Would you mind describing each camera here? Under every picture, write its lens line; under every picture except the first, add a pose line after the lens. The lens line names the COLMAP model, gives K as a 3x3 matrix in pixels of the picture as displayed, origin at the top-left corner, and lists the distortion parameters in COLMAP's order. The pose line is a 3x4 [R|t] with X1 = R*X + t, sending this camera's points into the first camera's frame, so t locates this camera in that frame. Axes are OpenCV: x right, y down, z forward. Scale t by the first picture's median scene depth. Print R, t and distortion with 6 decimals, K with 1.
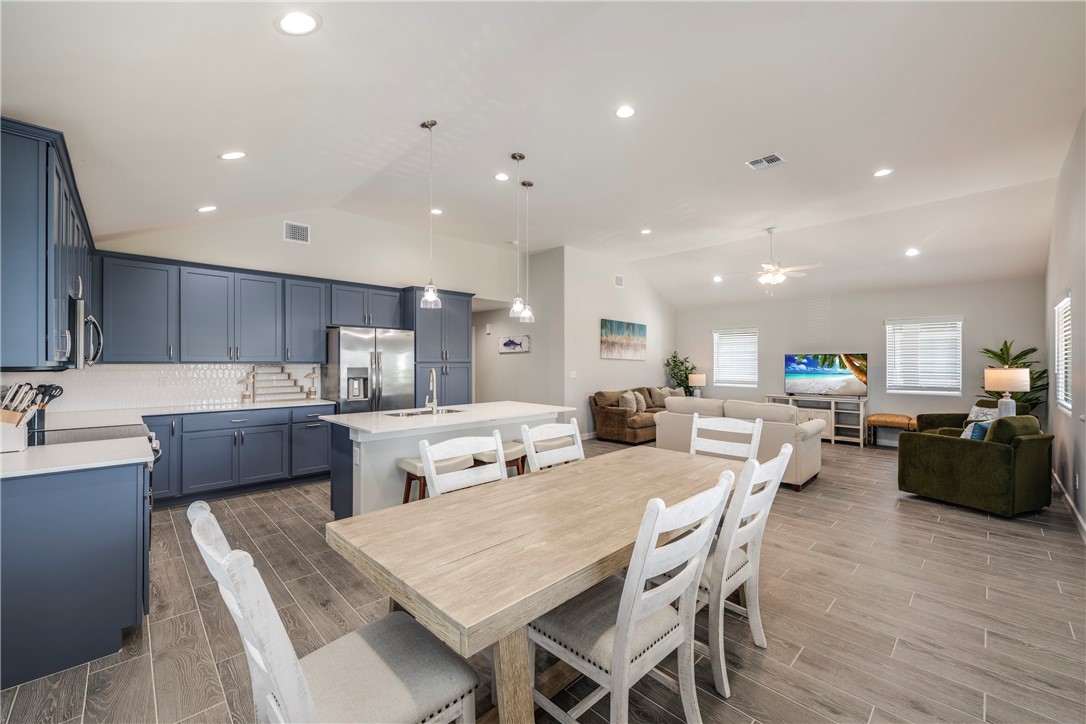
lens RADIAL K [[431.0, 0, 559.9], [0, 431.0, 362.1], [0, 0, 1]] dist [-0.003182, 0.000522]
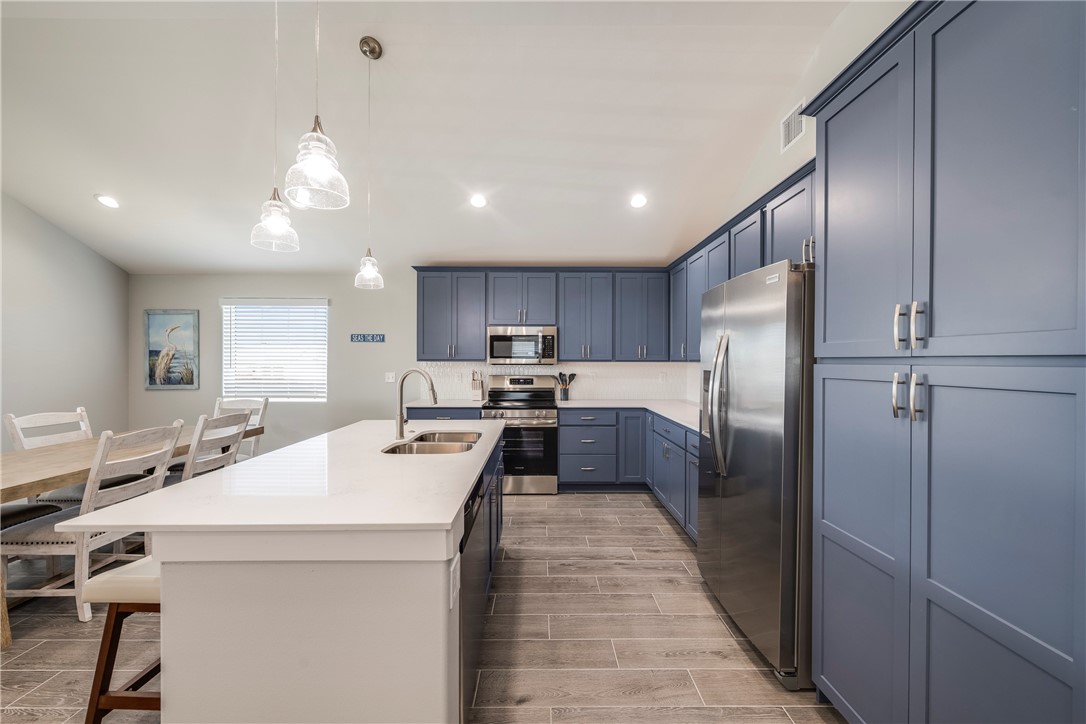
lens RADIAL K [[431.0, 0, 544.2], [0, 431.0, 362.9], [0, 0, 1]] dist [-0.003182, 0.000522]
pose [[-0.703956, 0.001492, -0.710242, 0.008484], [-0.002395, 0.999987, 0.004474, 0.001816], [0.710239, 0.004851, -0.703944, 0.834540]]
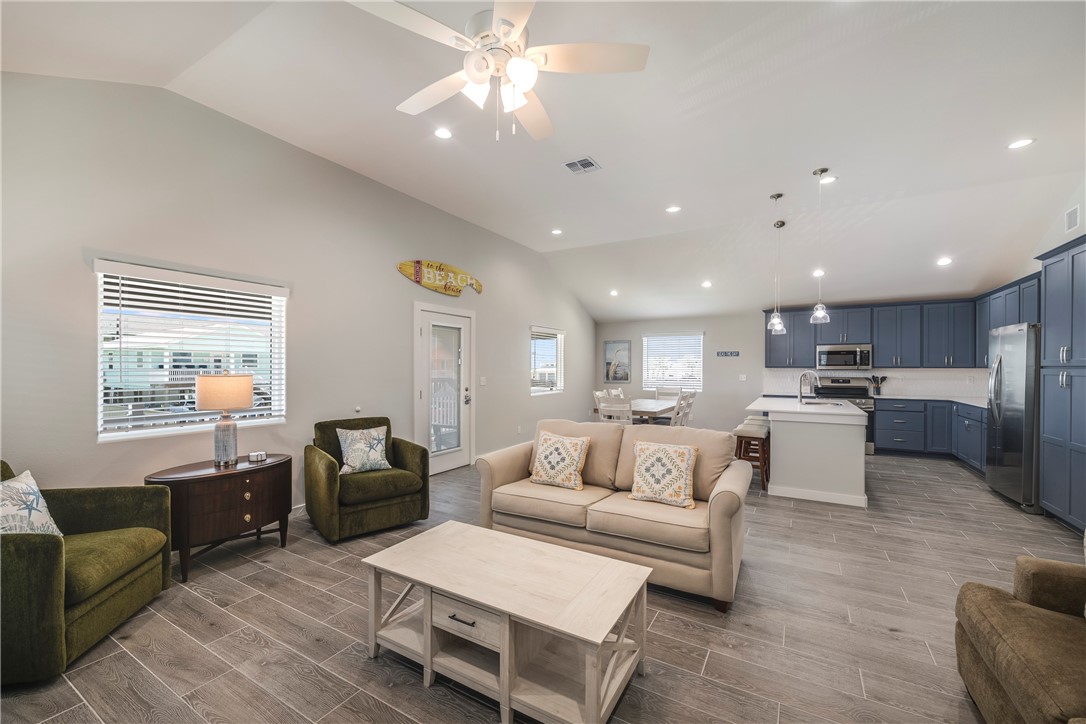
lens RADIAL K [[431.0, 0, 549.6], [0, 431.0, 367.5], [0, 0, 1]] dist [-0.003182, 0.000522]
pose [[-0.969406, -0.000963, -0.245462, 0.456965], [-0.001060, 0.999999, 0.000263, 0.001944], [0.245462, 0.000515, -0.969406, 1.138507]]
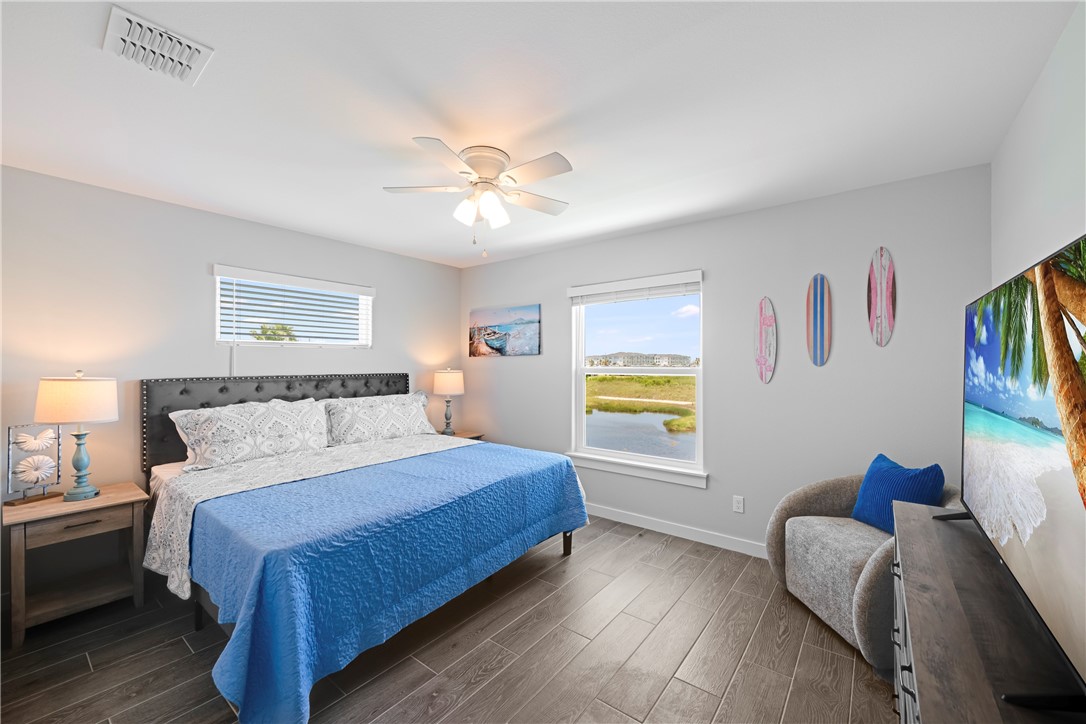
lens RADIAL K [[431.0, 0, 538.1], [0, 431.0, 365.5], [0, 0, 1]] dist [-0.003182, 0.000522]
pose [[0.089639, 0.002434, -0.995971, 0.766730], [0.004043, 0.999988, 0.002807, 0.008925], [0.995966, -0.004278, 0.089628, 0.846591]]
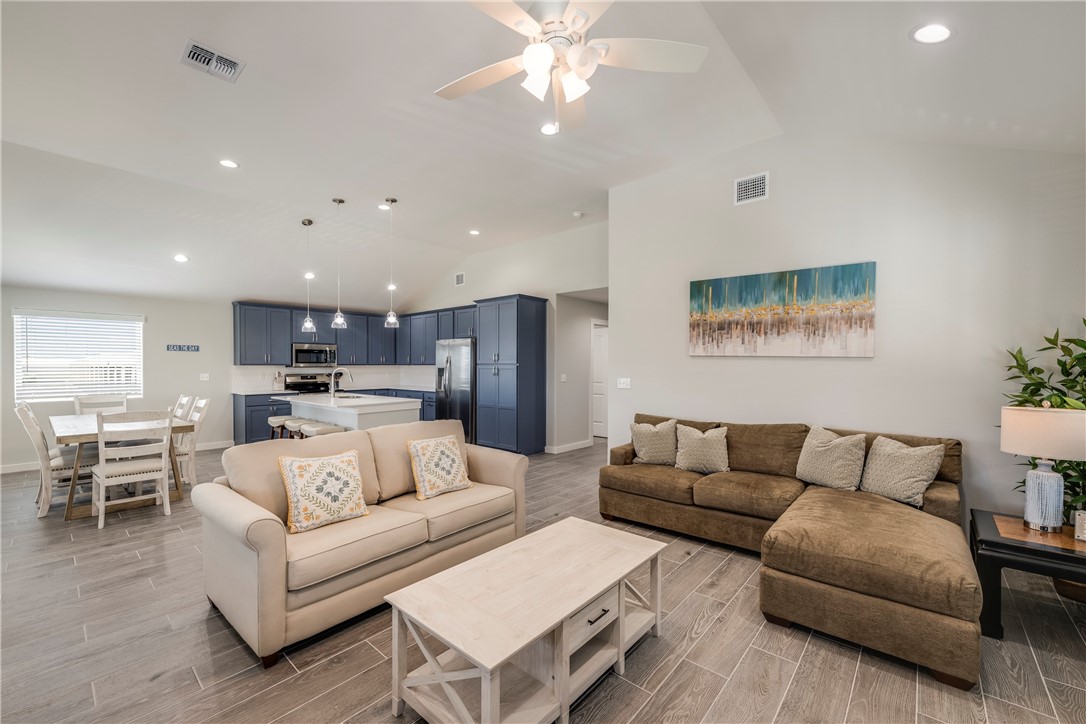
lens RADIAL K [[431.0, 0, 536.0], [0, 431.0, 369.9], [0, 0, 1]] dist [-0.003182, 0.000522]
pose [[0.044632, 0.012026, -0.998931, 0.673521], [0.000561, 0.999927, 0.012064, 0.001516], [0.999003, -0.001099, 0.044622, 0.860722]]
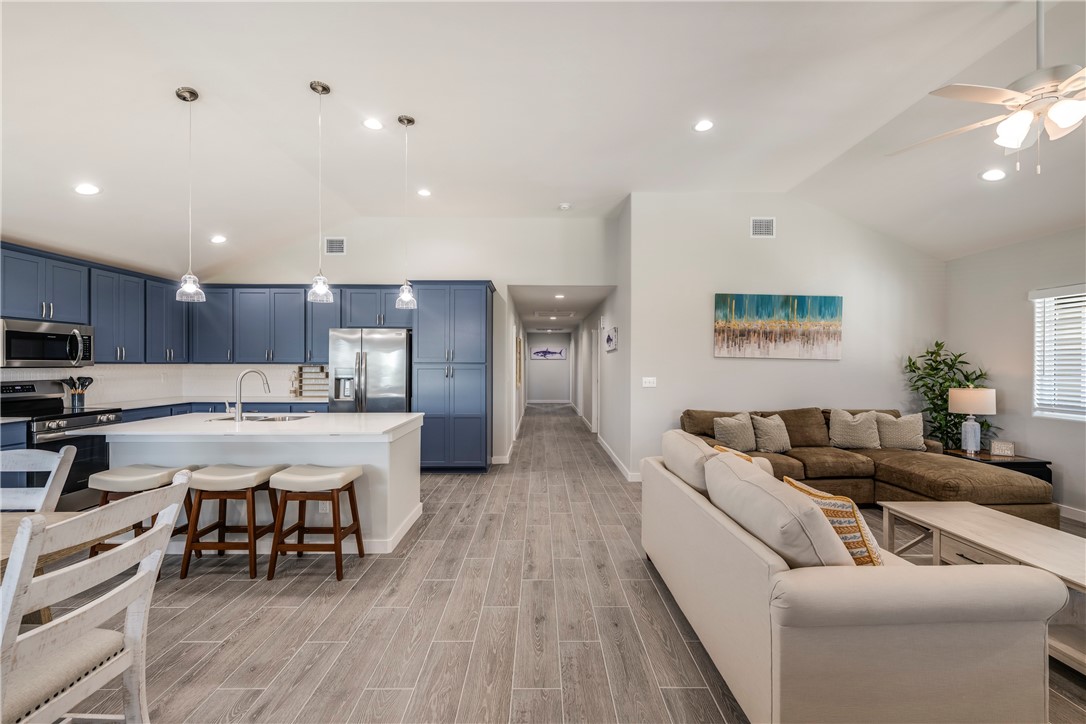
lens RADIAL K [[431.0, 0, 537.1], [0, 431.0, 367.2], [0, 0, 1]] dist [-0.003182, 0.000522]
pose [[0.697880, 0.006602, -0.716184, 0.394461], [-0.002118, 0.999972, 0.007154, 0.001646], [0.716211, -0.003476, 0.697875, 0.422779]]
